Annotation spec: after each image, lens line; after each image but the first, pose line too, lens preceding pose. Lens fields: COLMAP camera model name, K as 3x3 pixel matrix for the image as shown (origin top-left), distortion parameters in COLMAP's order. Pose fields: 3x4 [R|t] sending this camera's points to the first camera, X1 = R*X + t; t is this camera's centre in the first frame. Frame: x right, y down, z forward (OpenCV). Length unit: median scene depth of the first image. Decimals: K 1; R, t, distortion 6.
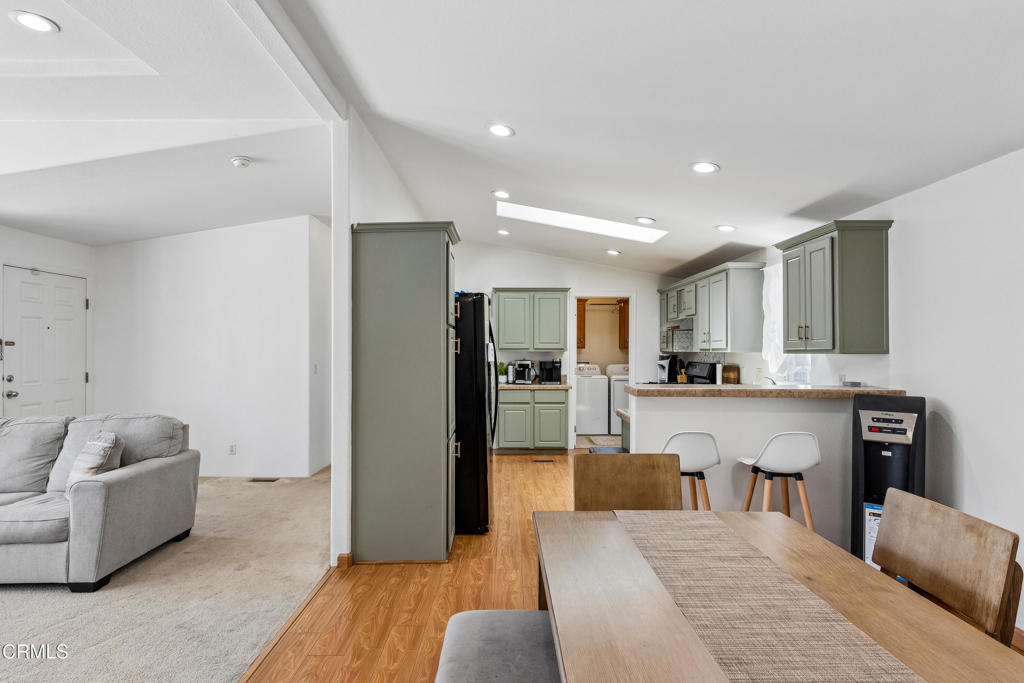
lens RADIAL K [[541.2, 0, 512.9], [0, 541.2, 346.4], [0, 0, 1]] dist [0.007996, -0.000162]
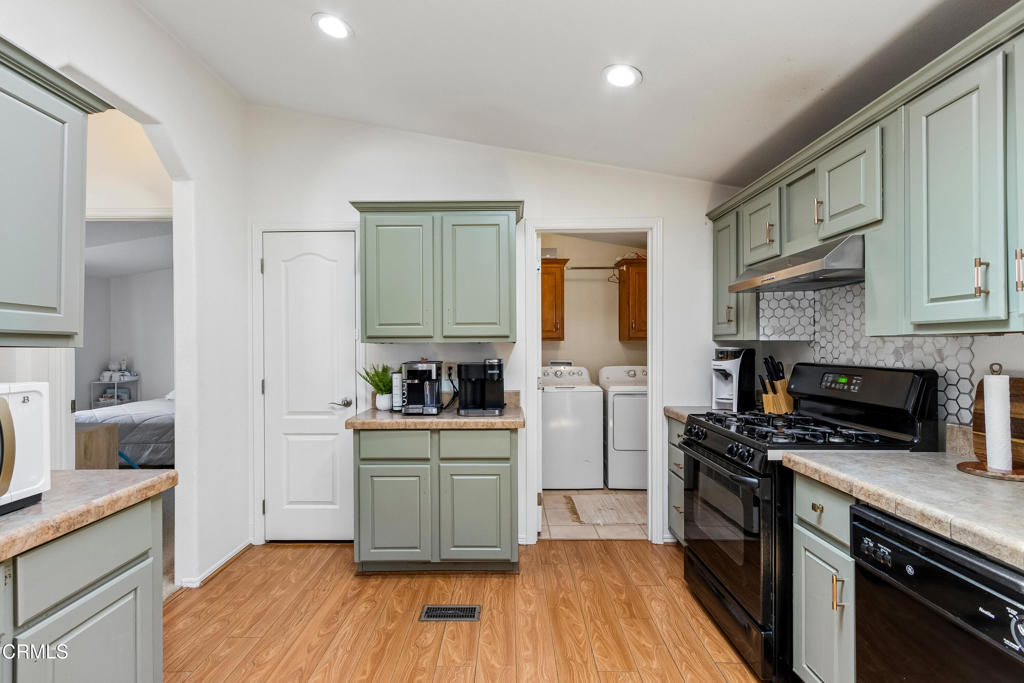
lens RADIAL K [[480.5, 0, 509.8], [0, 480.5, 341.9], [0, 0, 1]] dist [0.000985, 0.000567]
pose [[0.999978, -0.006135, -0.002364, 0.092991], [0.006118, 0.999957, -0.006971, 0.011725], [0.002407, 0.006956, 0.999973, 0.580900]]
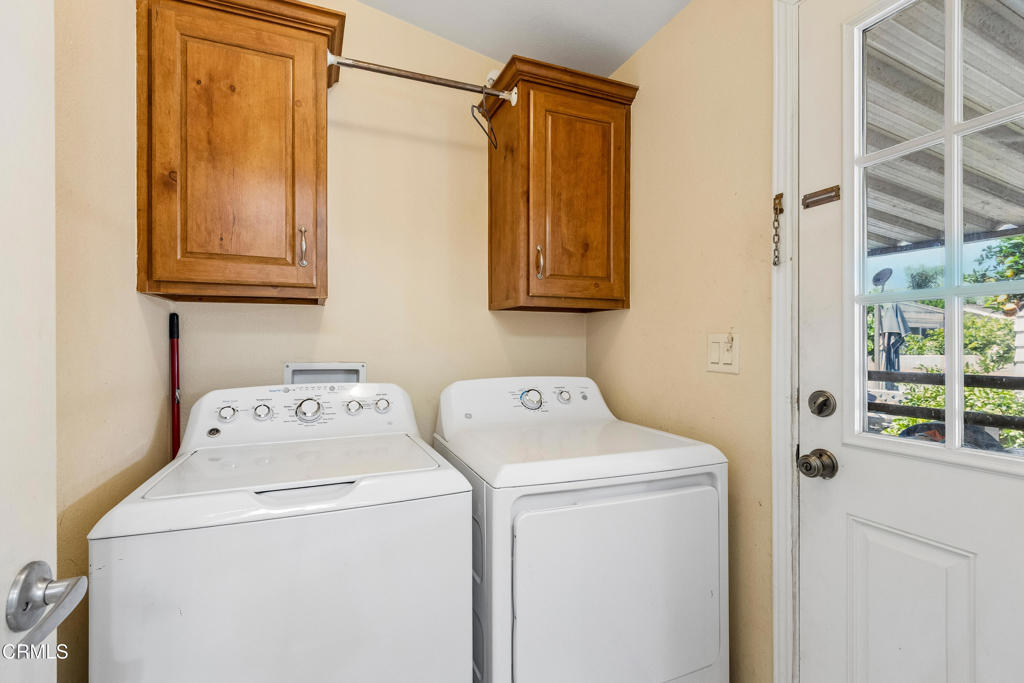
lens RADIAL K [[480.5, 0, 513.4], [0, 480.5, 345.2], [0, 0, 1]] dist [0.000985, 0.000567]
pose [[0.927217, -0.003338, 0.374509, 0.166051], [0.002926, 0.999994, 0.001671, 0.025276], [-0.374513, -0.000454, 0.927222, 1.050489]]
